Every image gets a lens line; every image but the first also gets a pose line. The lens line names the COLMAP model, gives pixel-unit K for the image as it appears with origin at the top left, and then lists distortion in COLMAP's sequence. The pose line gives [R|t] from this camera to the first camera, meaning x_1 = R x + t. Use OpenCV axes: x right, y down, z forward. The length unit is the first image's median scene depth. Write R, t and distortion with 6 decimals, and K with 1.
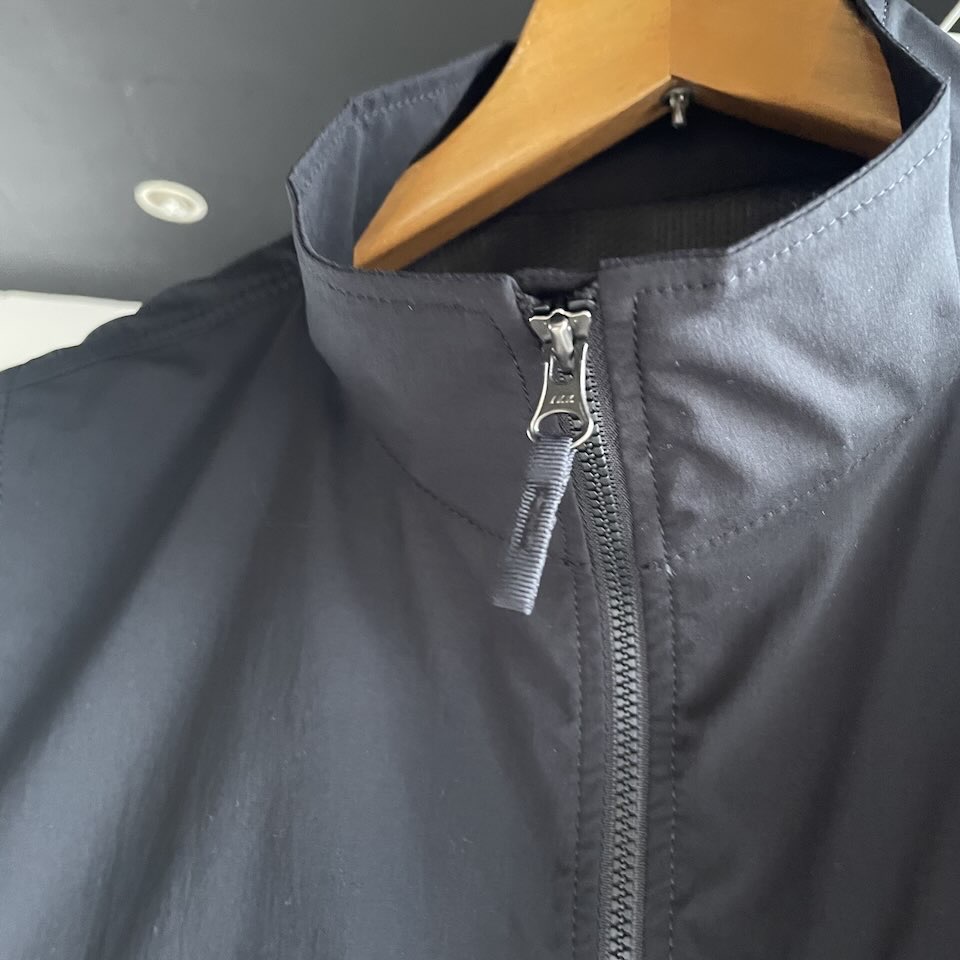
lens RADIAL K [[850.3, 0, 479.5], [0, 850.3, 558.7], [0, 0, 1]] dist [0.192462, -0.222690]
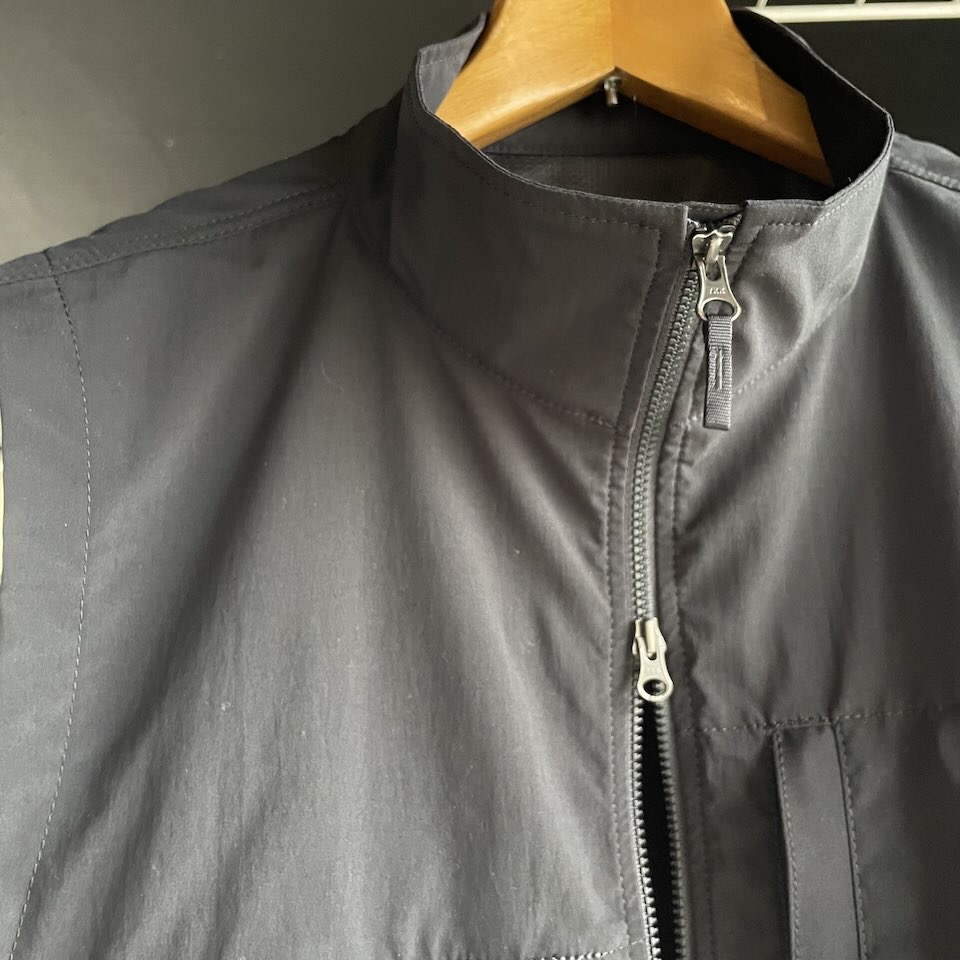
lens RADIAL K [[850.3, 0, 479.5], [0, 850.3, 558.7], [0, 0, 1]] dist [0.192462, -0.222690]
pose [[0.925147, -0.051570, 0.376089, -0.597281], [0.033827, 0.997988, 0.053634, 0.128044], [-0.378098, -0.036897, 0.925030, -0.199061]]
